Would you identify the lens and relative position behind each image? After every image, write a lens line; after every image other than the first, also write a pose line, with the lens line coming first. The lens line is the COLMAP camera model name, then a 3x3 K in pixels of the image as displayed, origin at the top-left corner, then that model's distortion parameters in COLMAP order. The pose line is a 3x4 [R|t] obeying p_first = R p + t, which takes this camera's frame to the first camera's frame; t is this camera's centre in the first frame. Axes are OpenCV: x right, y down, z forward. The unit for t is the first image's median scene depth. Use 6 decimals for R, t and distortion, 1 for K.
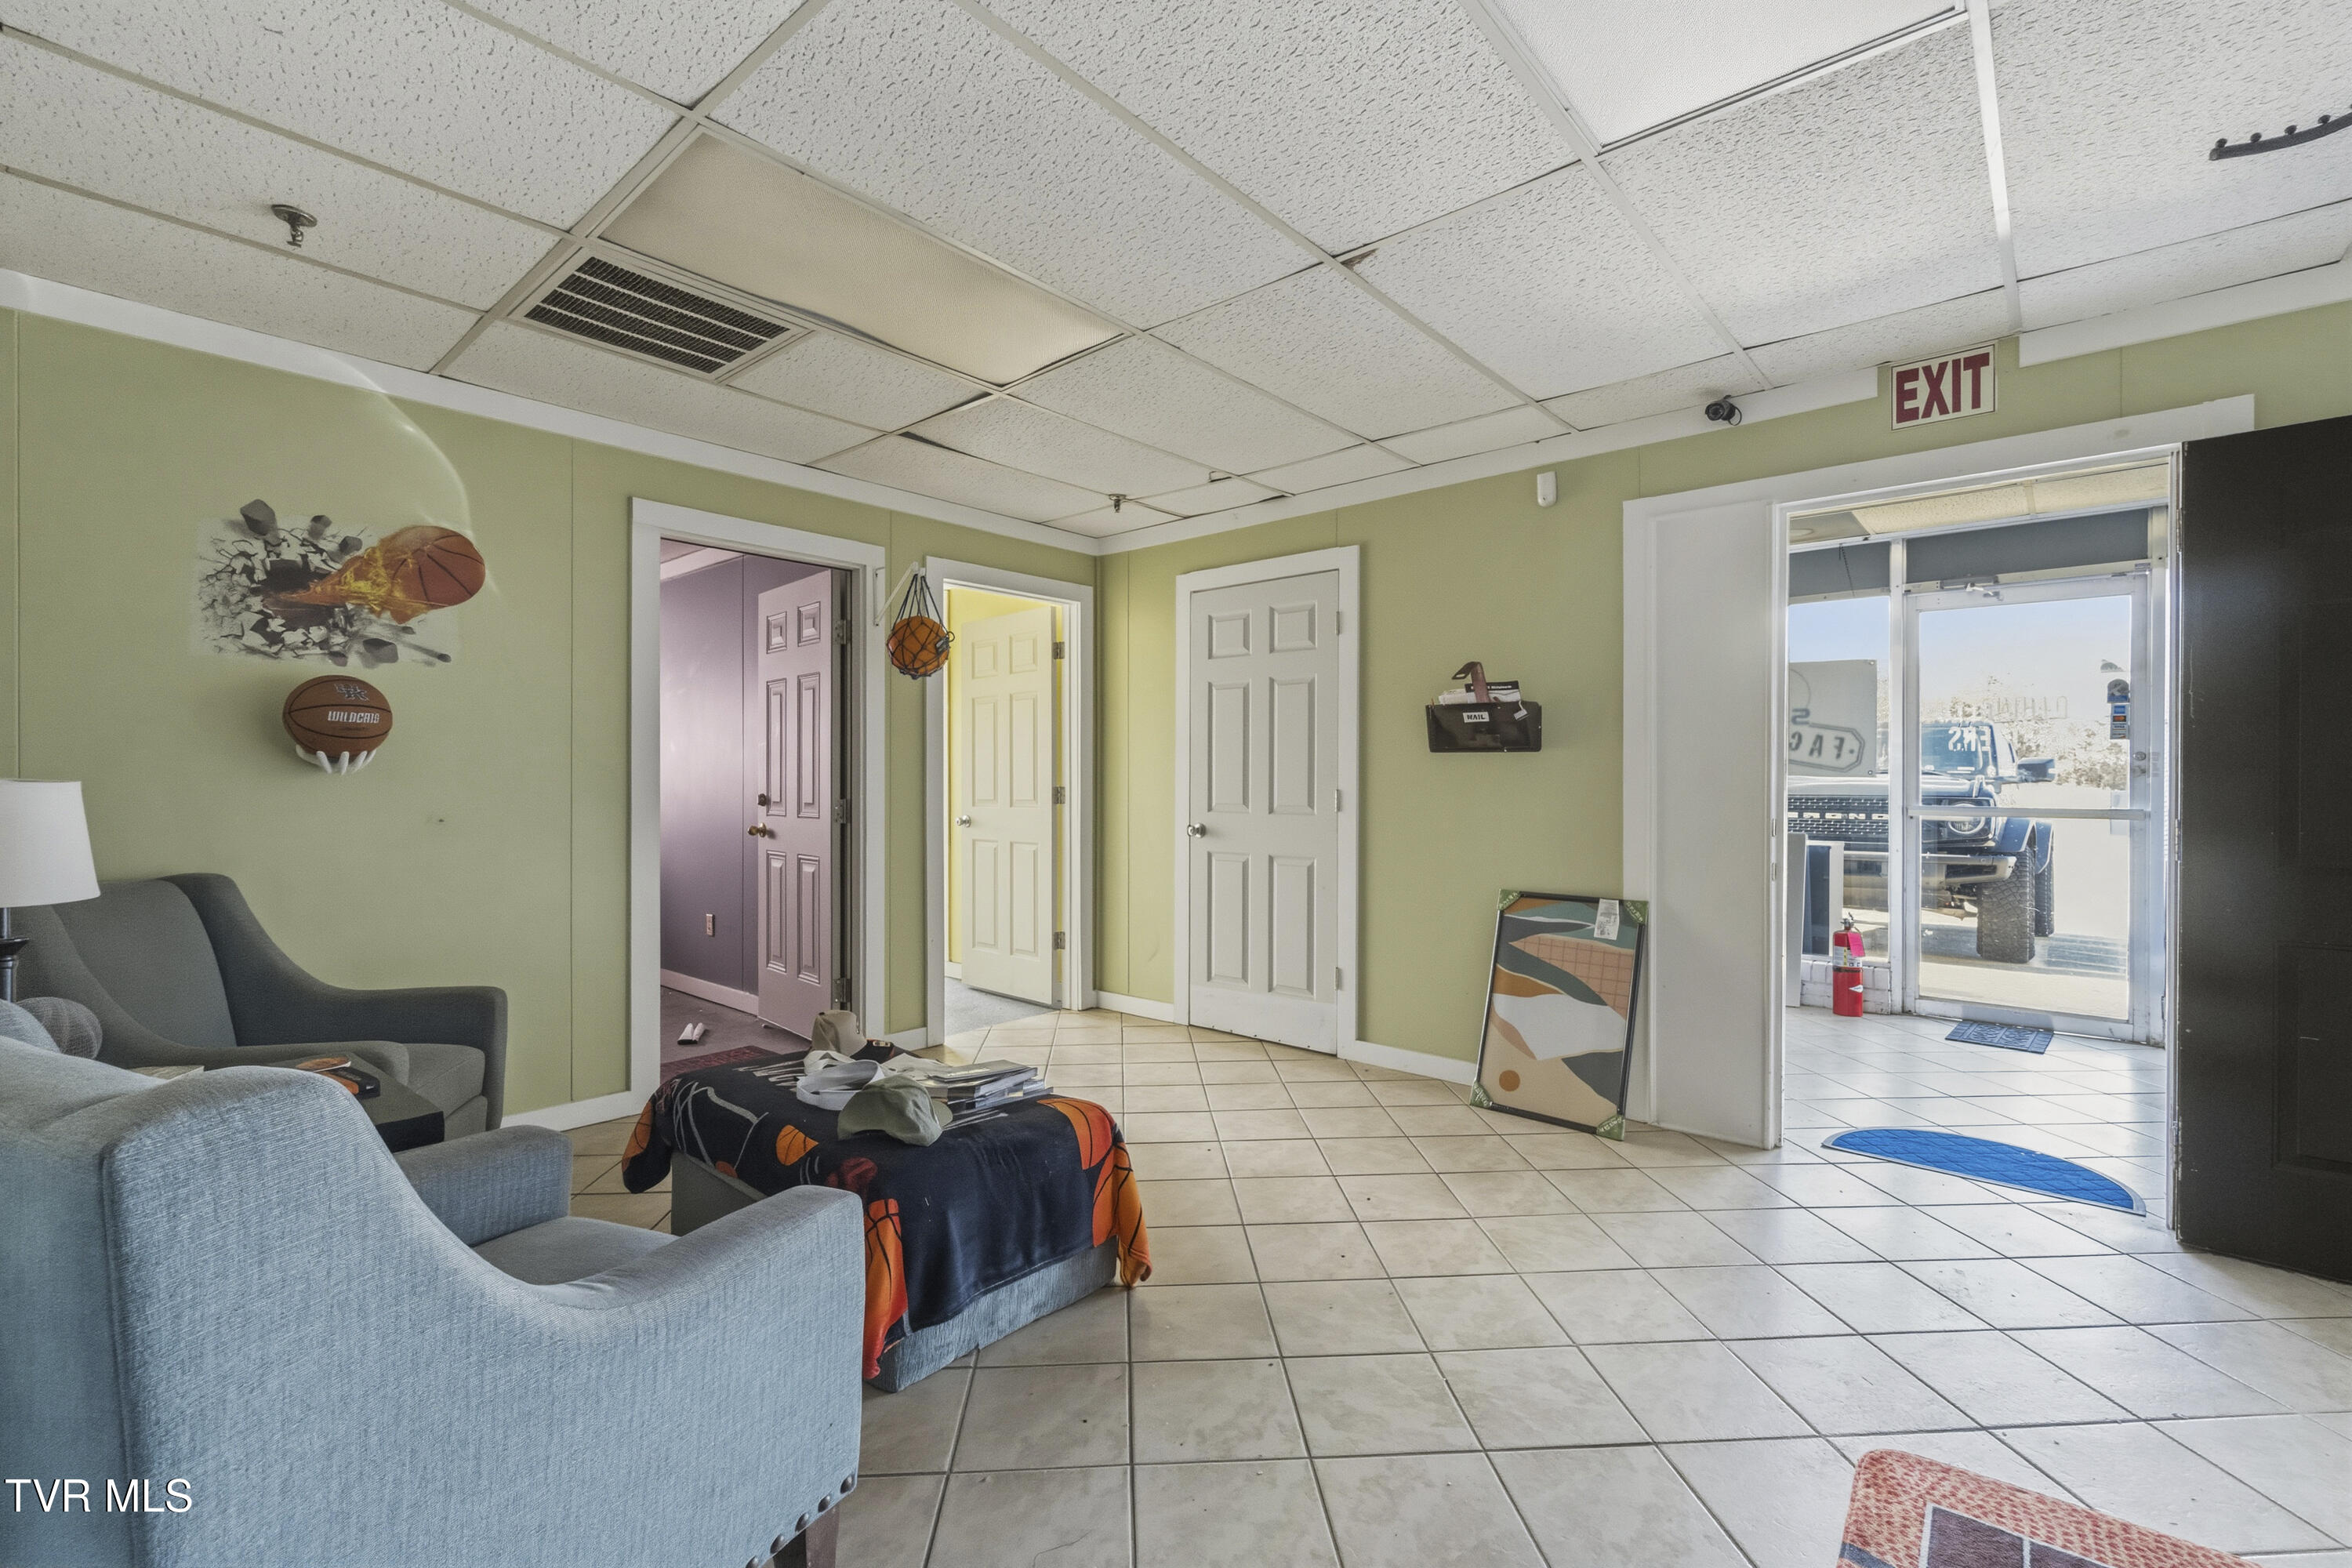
lens RADIAL K [[1022.0, 0, 1176.1], [0, 1022.0, 783.4], [0, 0, 1]] dist [0.003687, 0.000245]
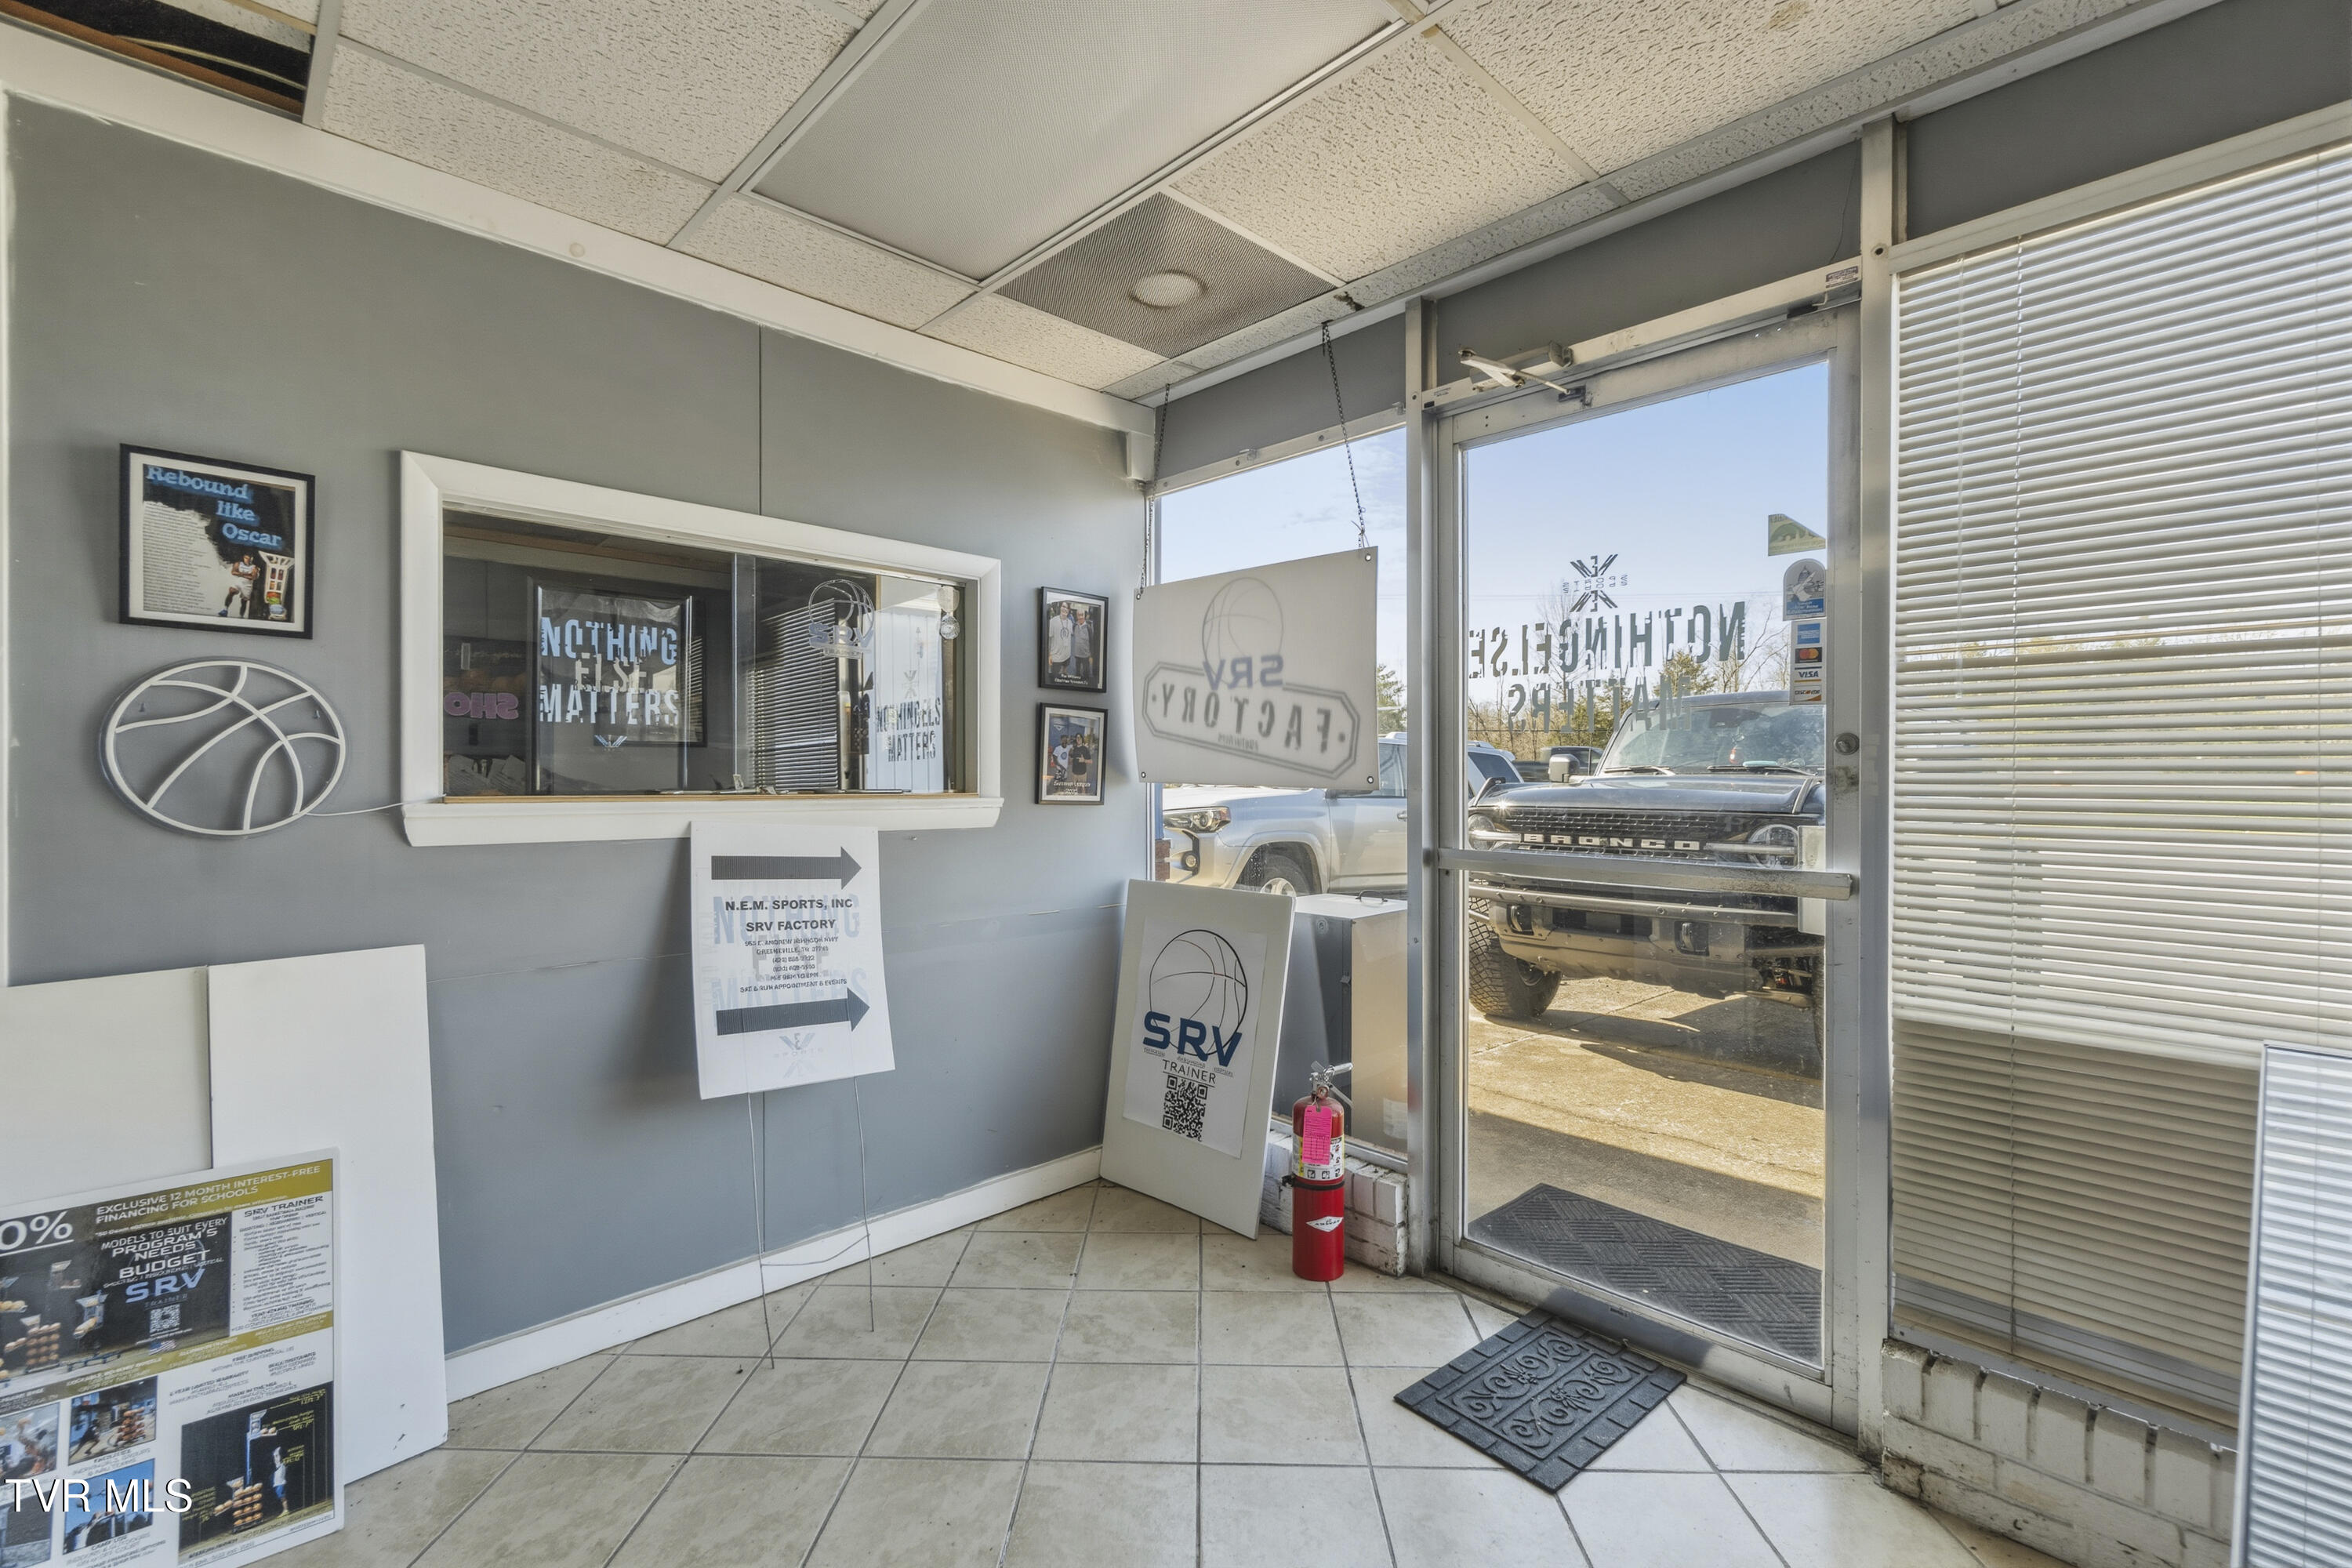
lens RADIAL K [[1022.0, 0, 1175.9], [0, 1022.0, 780.5], [0, 0, 1]] dist [0.003687, 0.000245]
pose [[0.996651, -0.003846, -0.081682, 0.606891], [0.004186, 0.999983, 0.003993, -0.012512], [0.081665, -0.004322, 0.996650, 0.487425]]
